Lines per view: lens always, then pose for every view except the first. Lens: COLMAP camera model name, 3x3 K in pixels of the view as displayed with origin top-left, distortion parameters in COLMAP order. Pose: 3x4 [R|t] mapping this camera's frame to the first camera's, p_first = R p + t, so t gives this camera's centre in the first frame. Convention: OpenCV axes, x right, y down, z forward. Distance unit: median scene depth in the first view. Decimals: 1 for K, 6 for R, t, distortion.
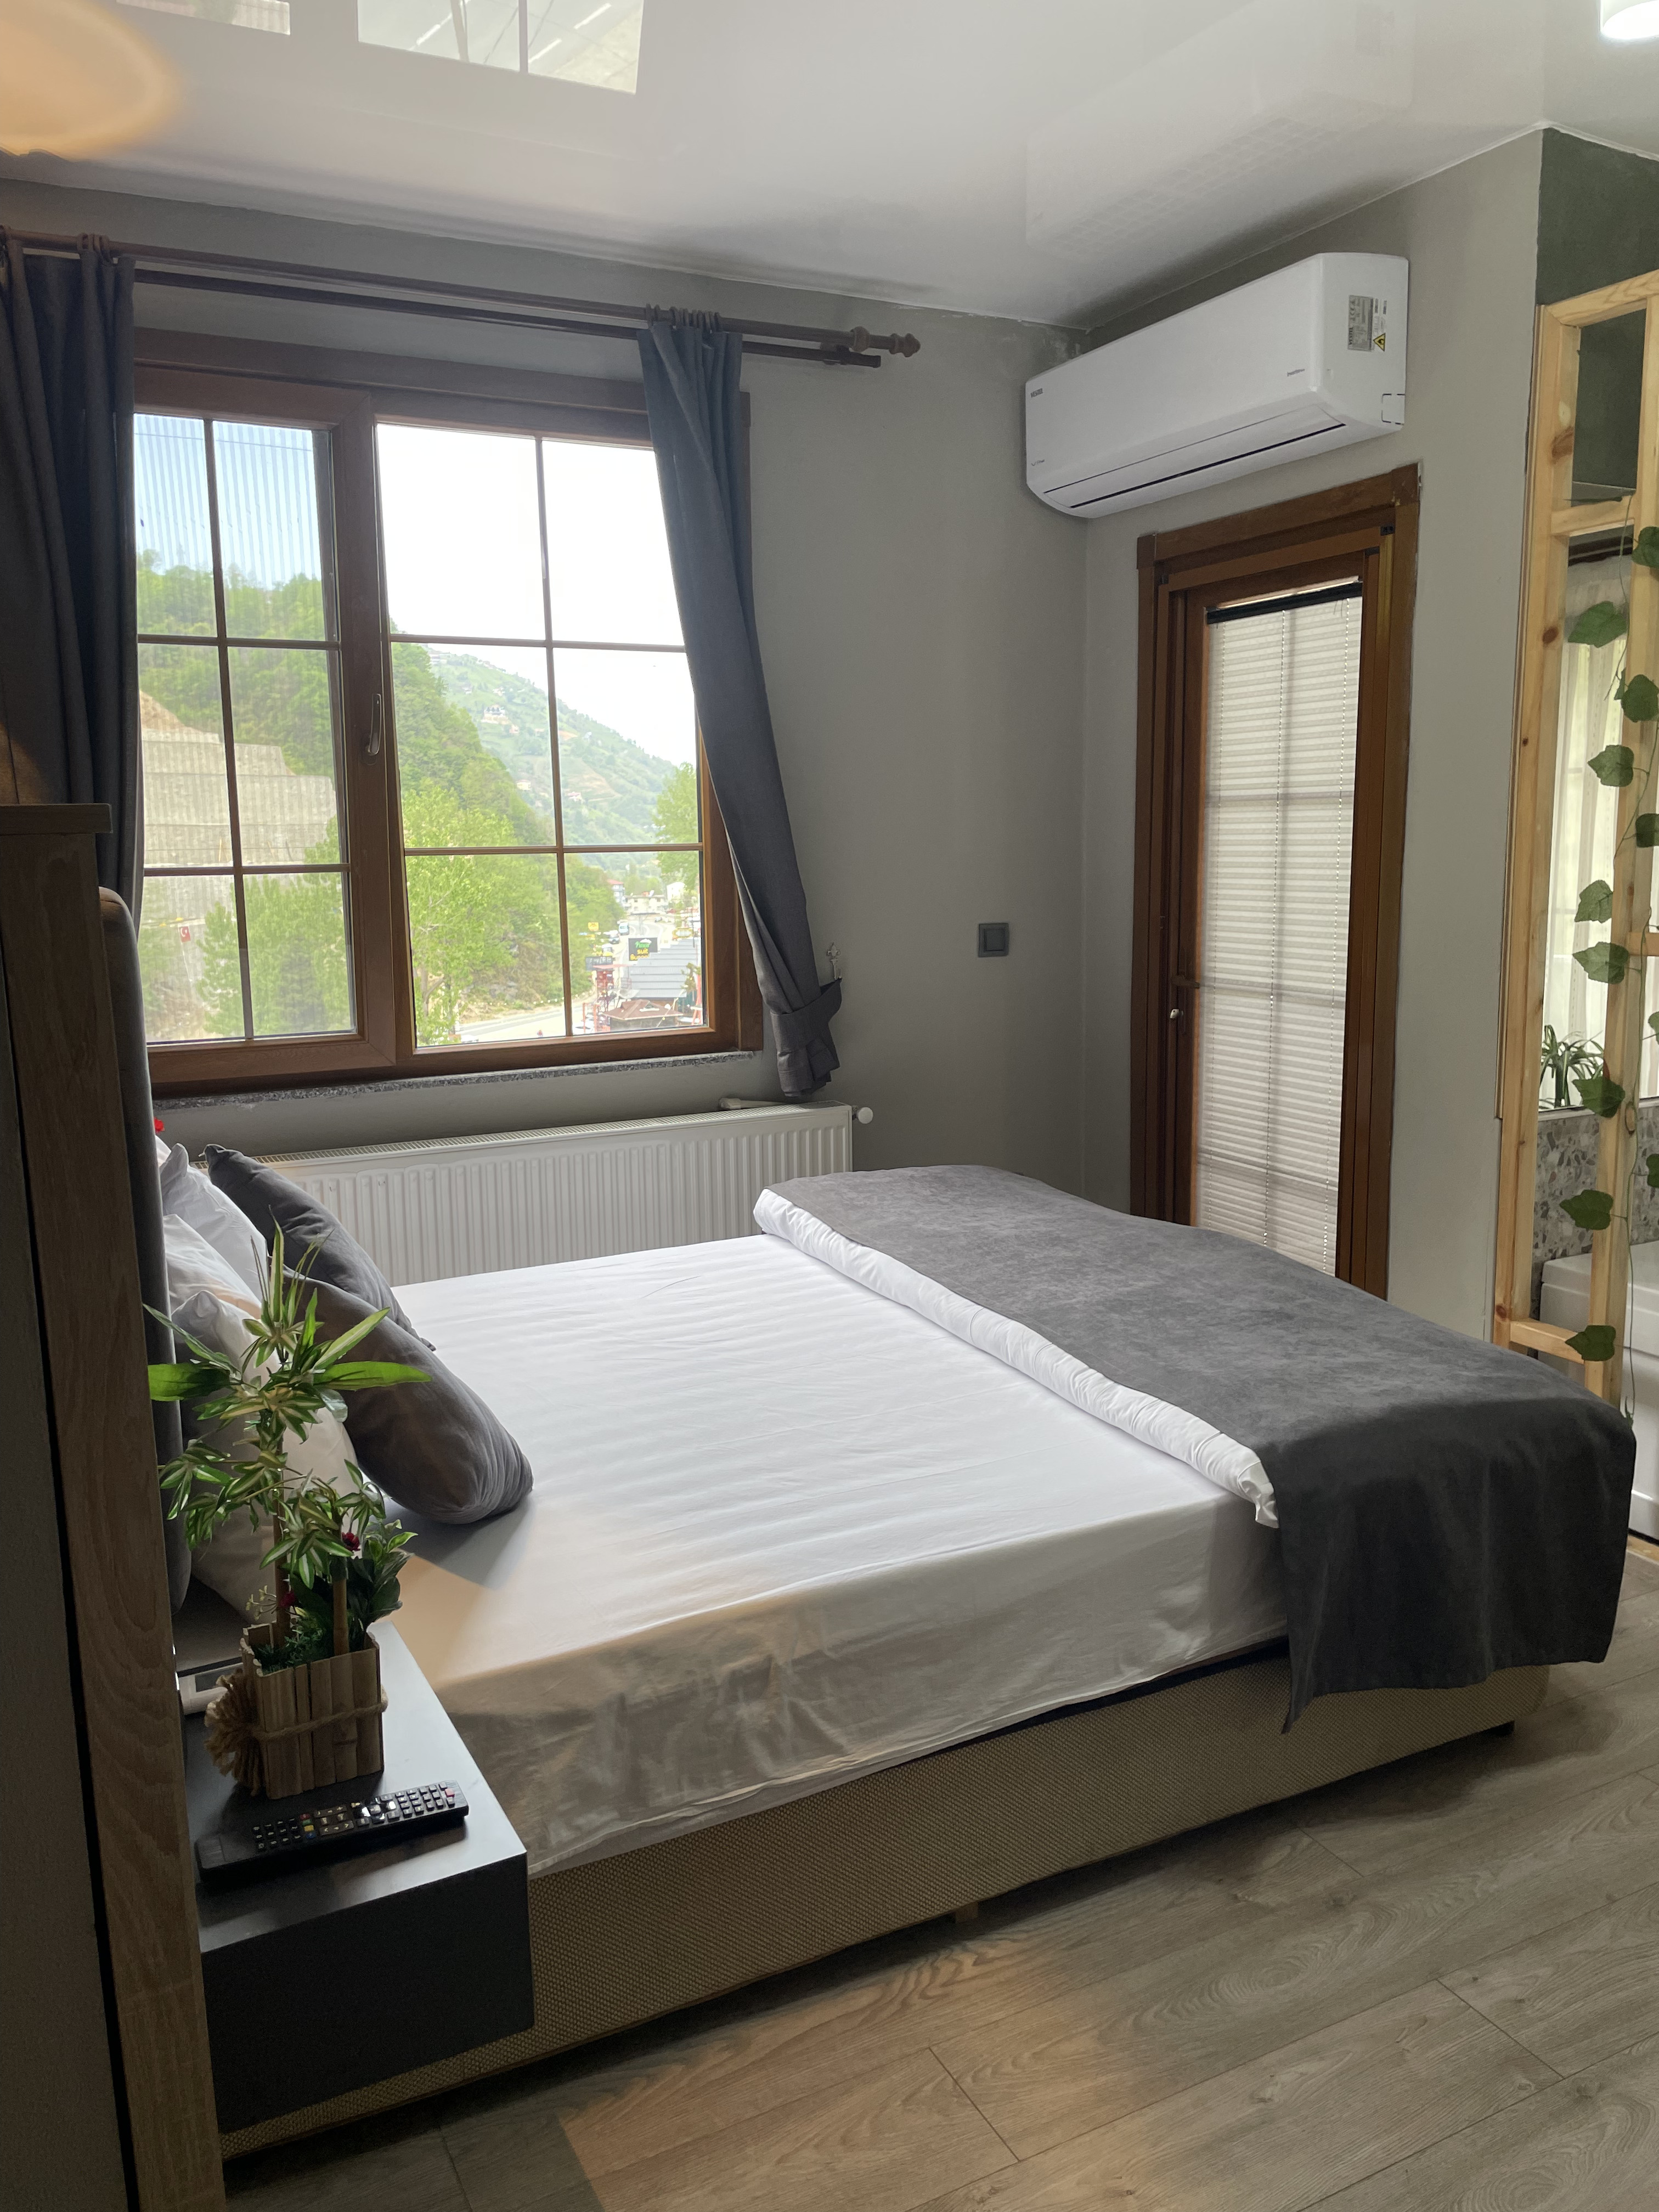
lens RADIAL K [[1668.6, 0, 838.2], [0, 1668.6, 1089.0], [0, 0, 1]] dist [0.095237, -0.124242]
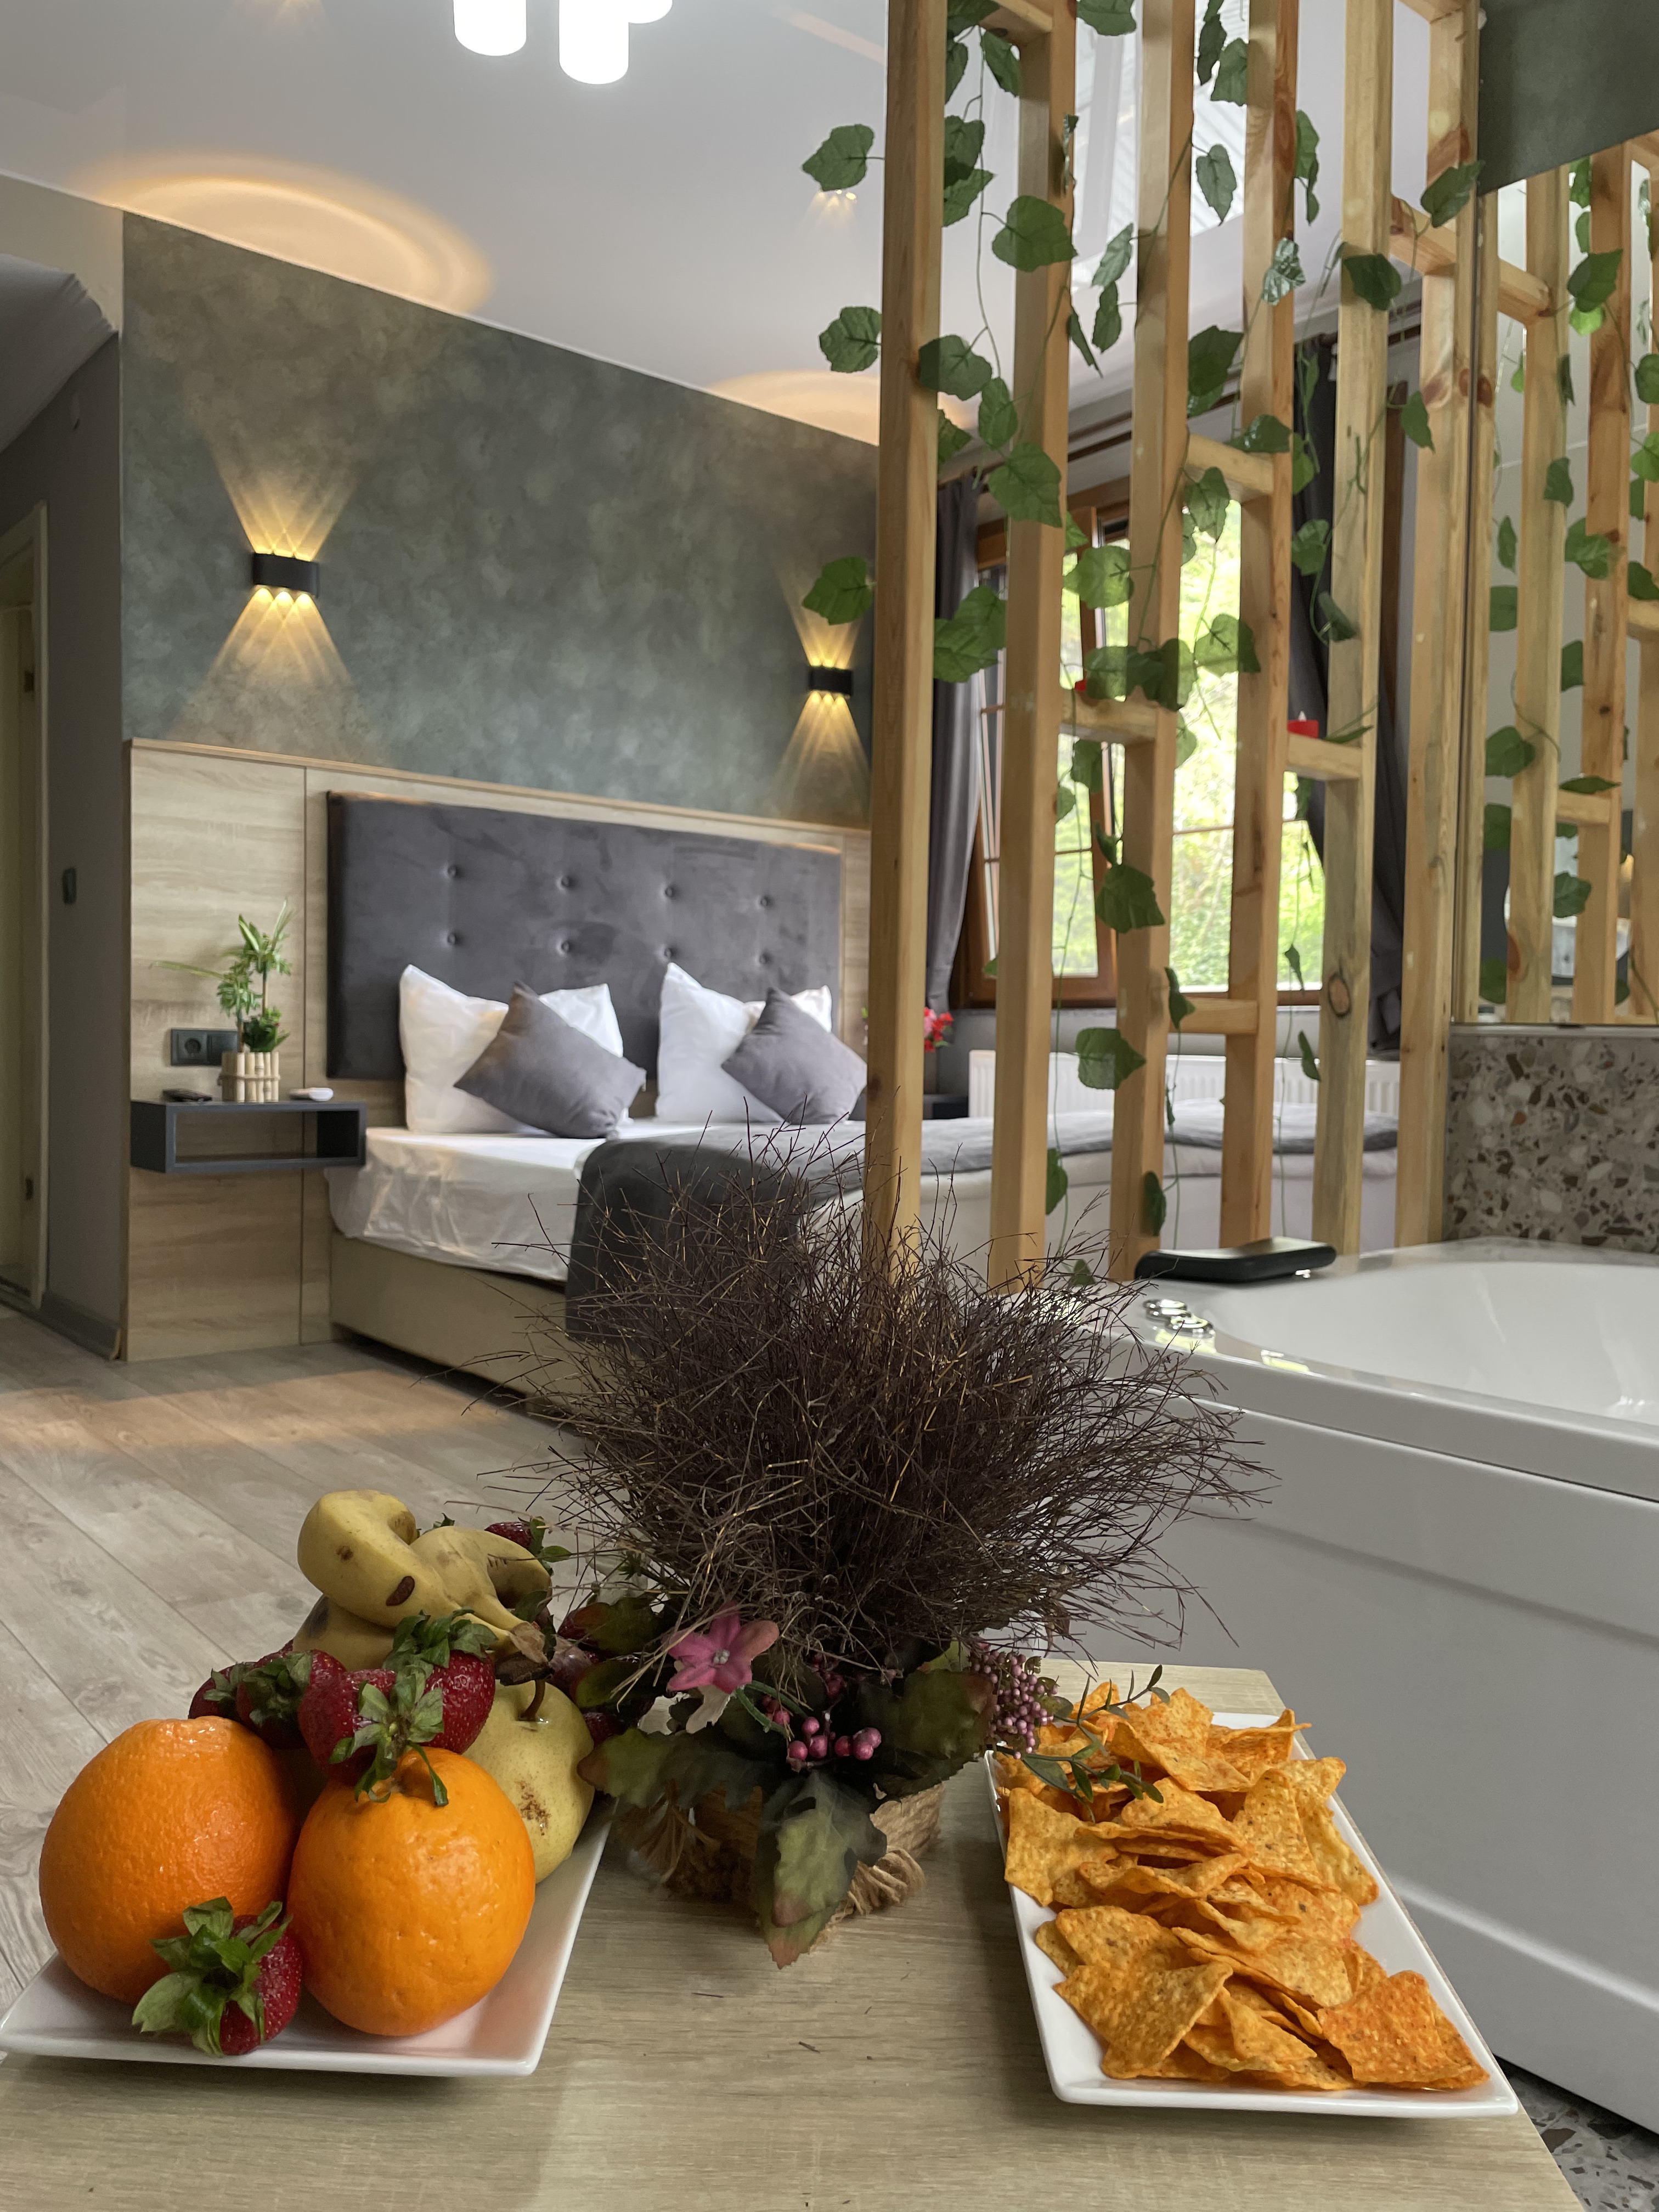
lens RADIAL K [[1664.8, 0, 829.8], [0, 1664.8, 1090.3], [0, 0, 1]] dist [0.087924, -0.118815]
pose [[0.202275, 0.053103, -0.977888, 1.792843], [-0.171483, 0.985022, 0.018019, 0.131564], [0.964198, 0.164047, 0.208352, 0.978240]]
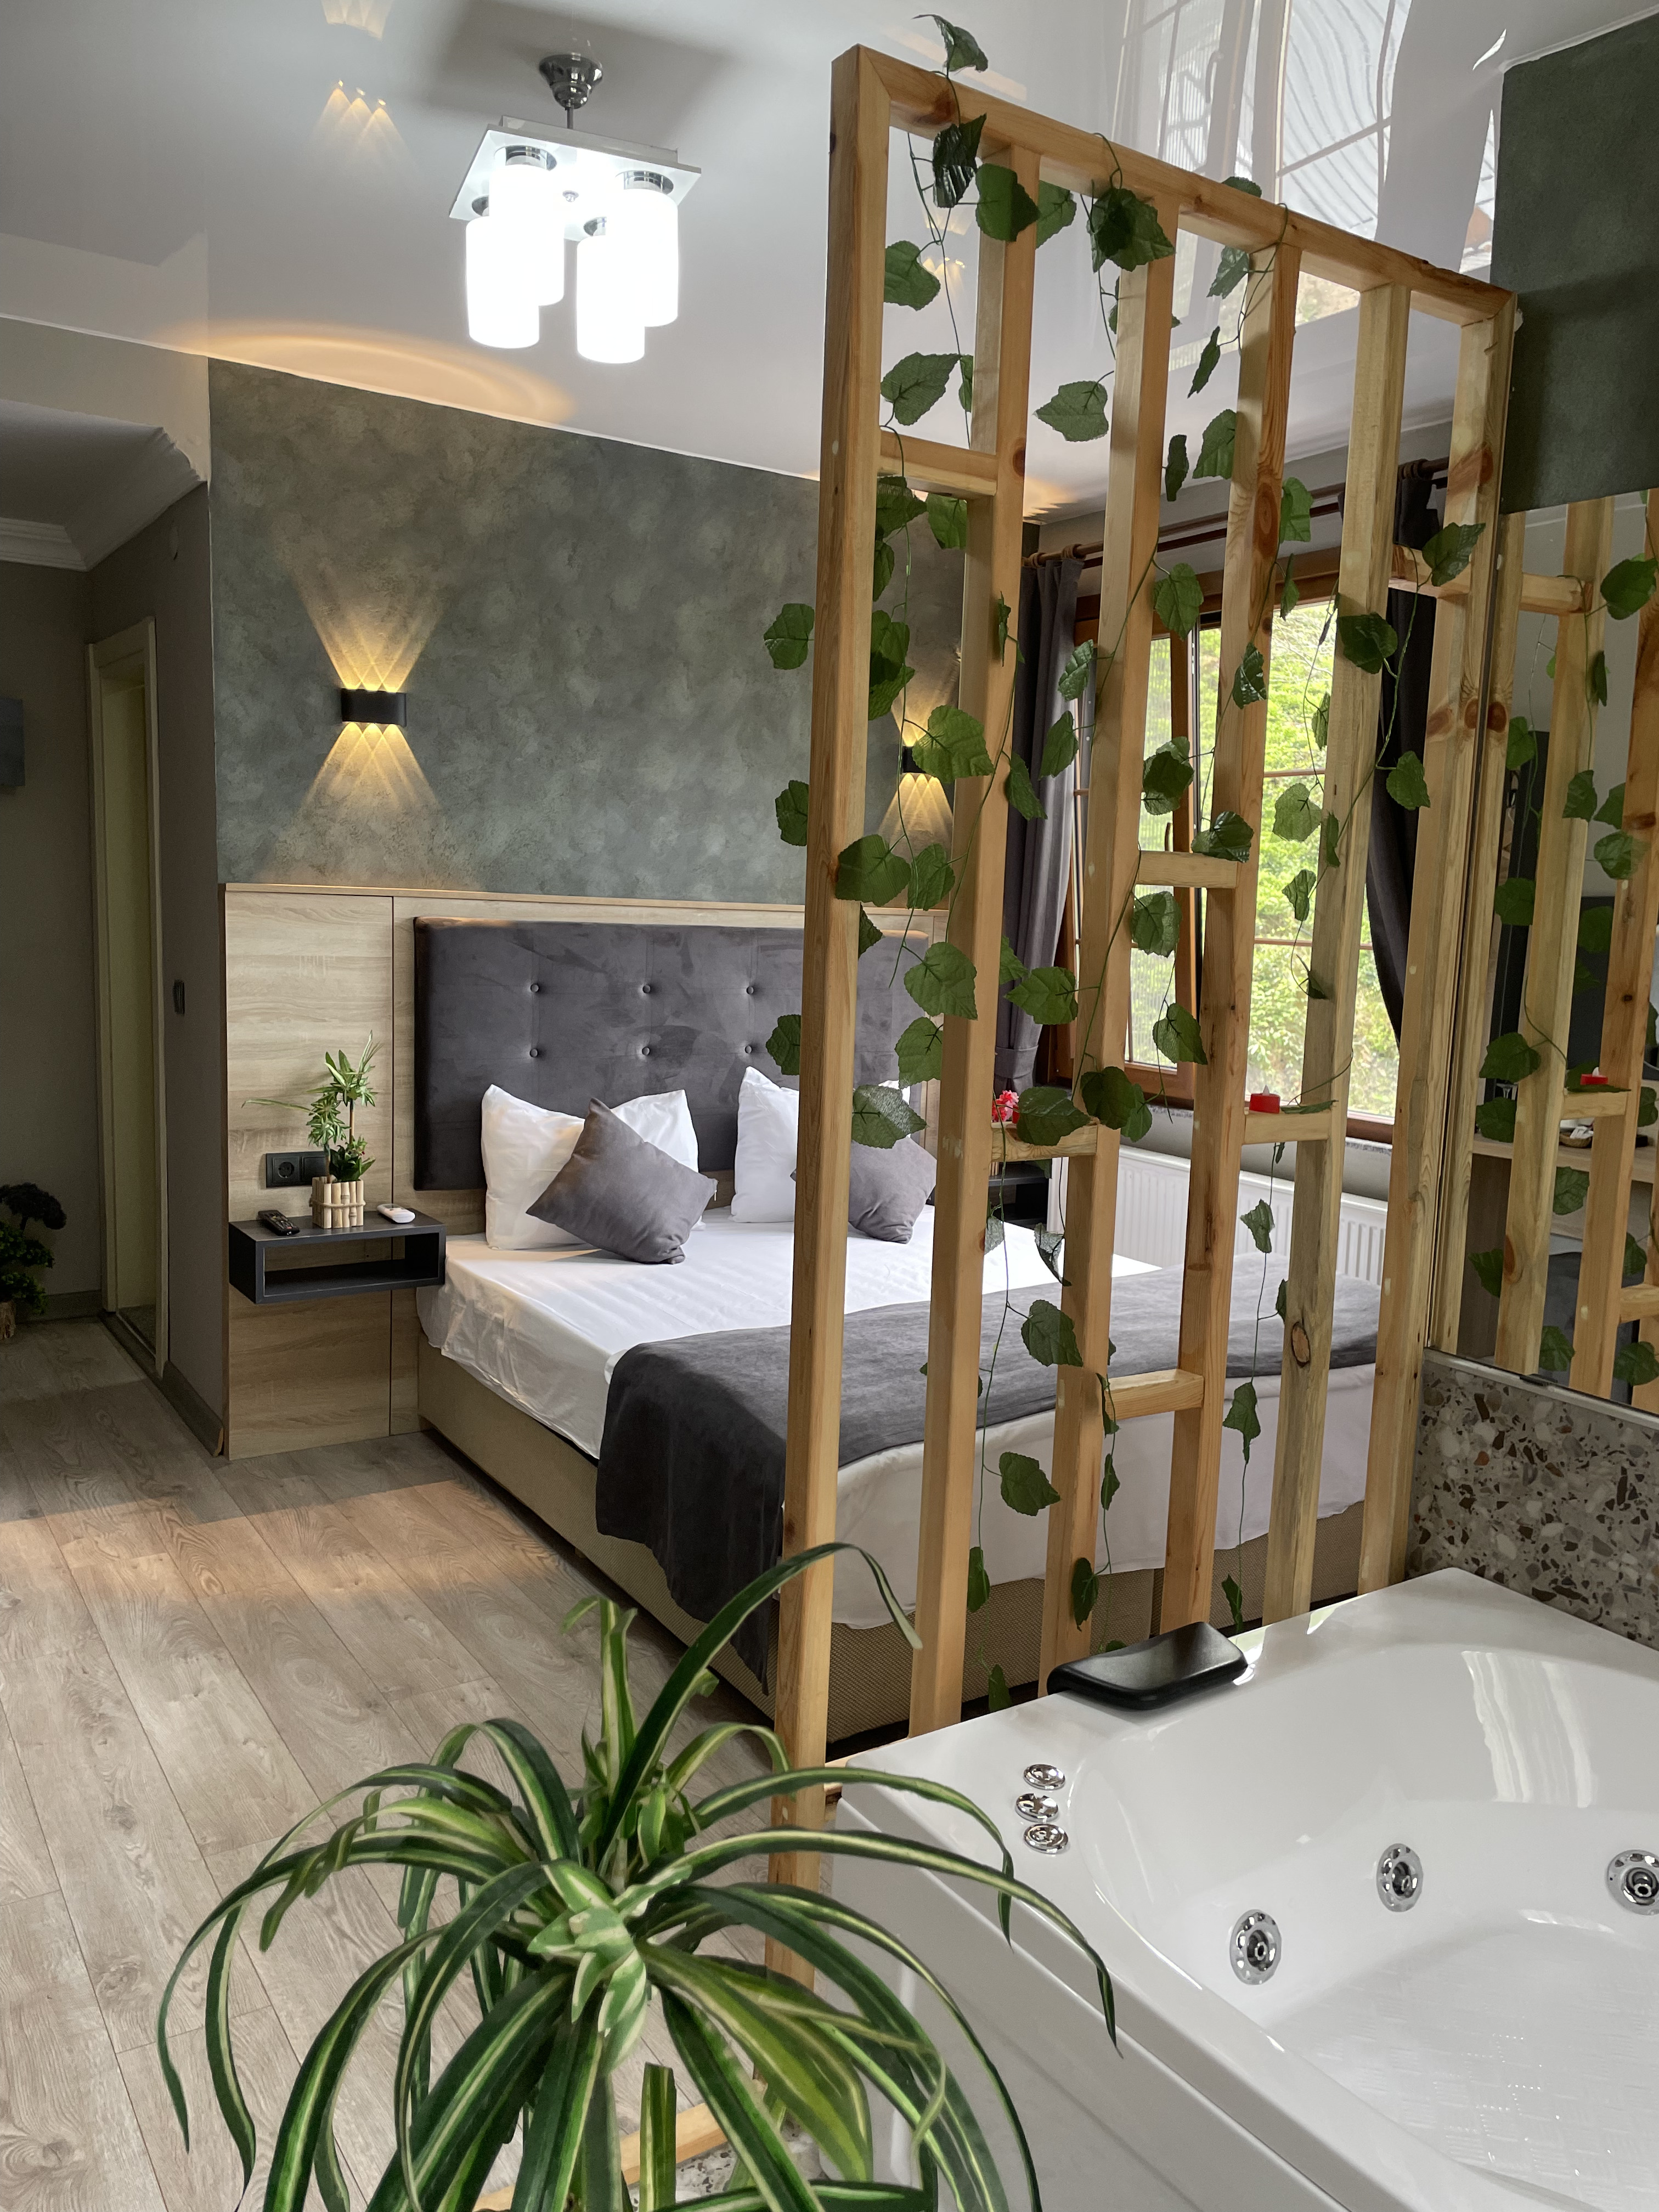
lens RADIAL K [[1658.9, 0, 851.4], [0, 1658.9, 1116.3], [0, 0, 1]] dist [0.099743, -0.139691]
pose [[0.108458, 0.153516, -0.982176, 1.826168], [-0.192506, 0.972546, 0.130753, -0.222773], [0.975284, 0.174894, 0.135033, 1.052722]]
